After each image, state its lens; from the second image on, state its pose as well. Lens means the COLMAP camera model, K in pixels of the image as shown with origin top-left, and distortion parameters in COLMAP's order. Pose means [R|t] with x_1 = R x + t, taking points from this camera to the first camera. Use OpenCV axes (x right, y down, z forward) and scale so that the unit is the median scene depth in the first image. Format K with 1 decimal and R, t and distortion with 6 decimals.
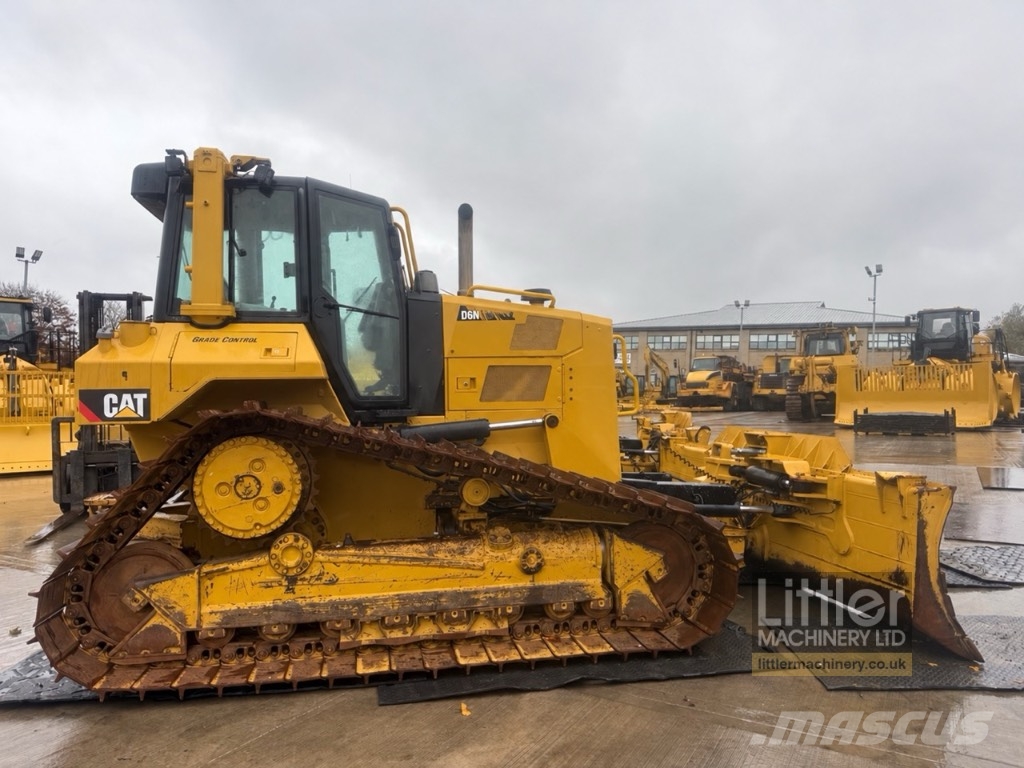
lens RADIAL K [[692.5, 0, 512.0], [0, 692.5, 384.0], [0, 0, 1]] dist [0.096048, -0.169440]
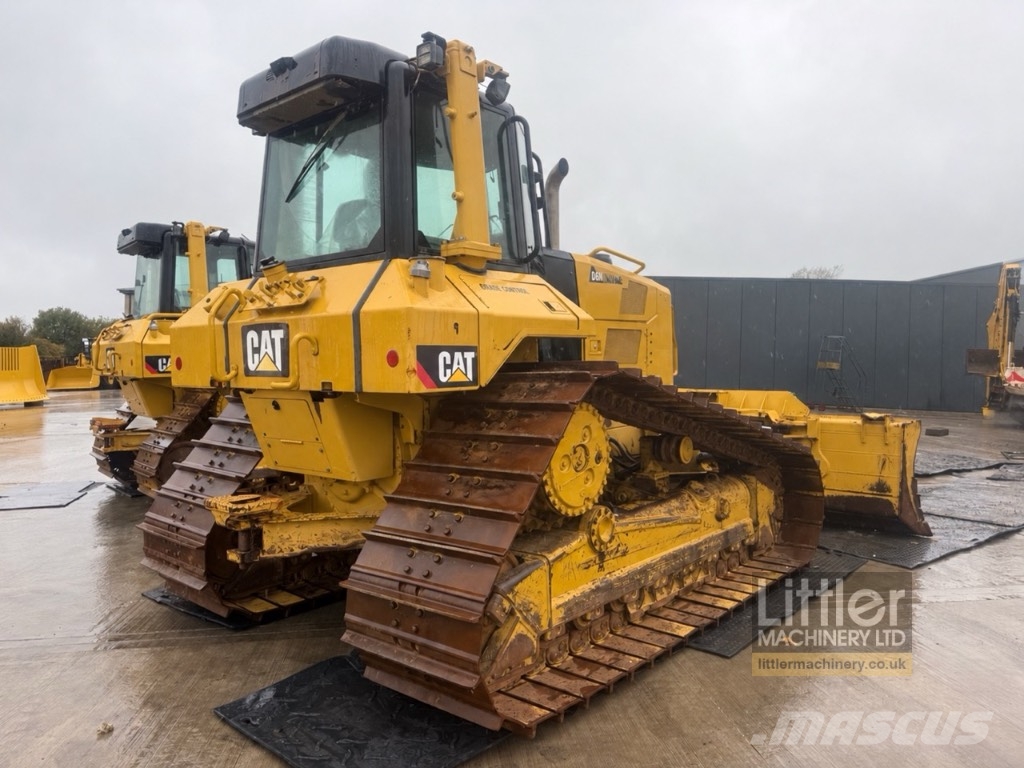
lens RADIAL K [[723.3, 0, 512.0], [0, 723.3, 384.0], [0, 0, 1]] dist [0.136289, -0.204573]
pose [[0.790778, -0.020369, 0.611764, -0.959009], [-0.000933, 0.999405, 0.034482, 0.021166], [-0.612103, -0.027839, 0.790288, 0.316360]]
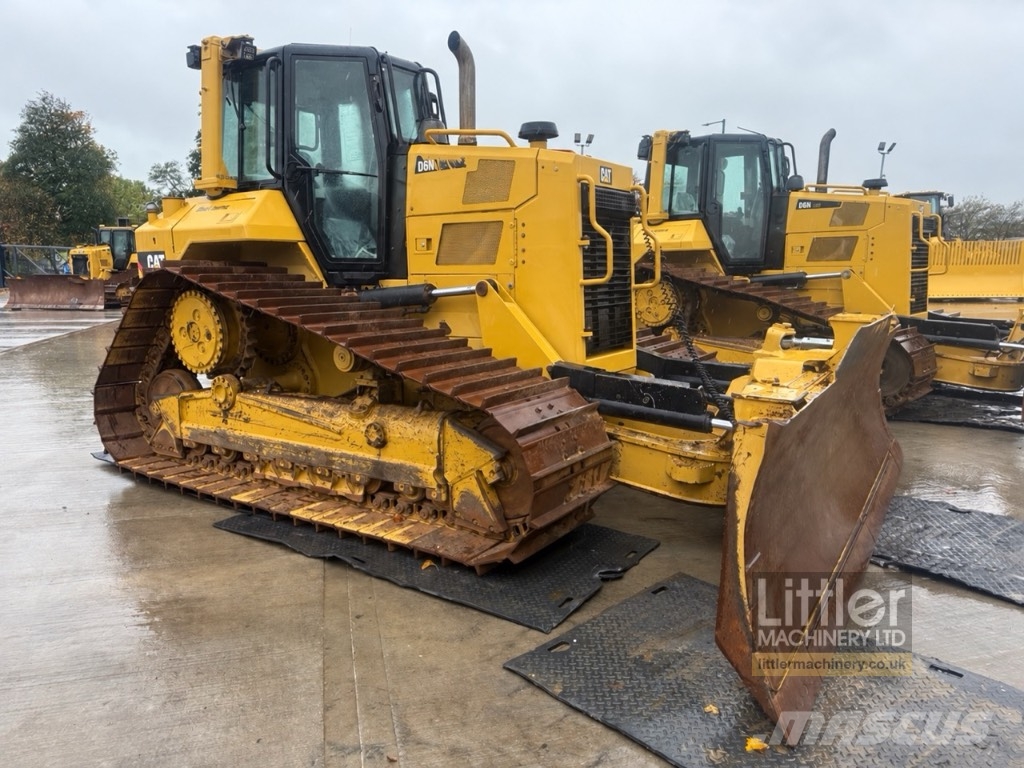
lens RADIAL K [[723.3, 0, 512.0], [0, 723.3, 384.0], [0, 0, 1]] dist [0.136289, -0.204573]
pose [[0.700320, 0.114525, -0.704582, 0.874656], [0.008100, 0.985707, 0.168272, 0.024062], [0.713783, -0.123551, 0.689383, 0.480110]]
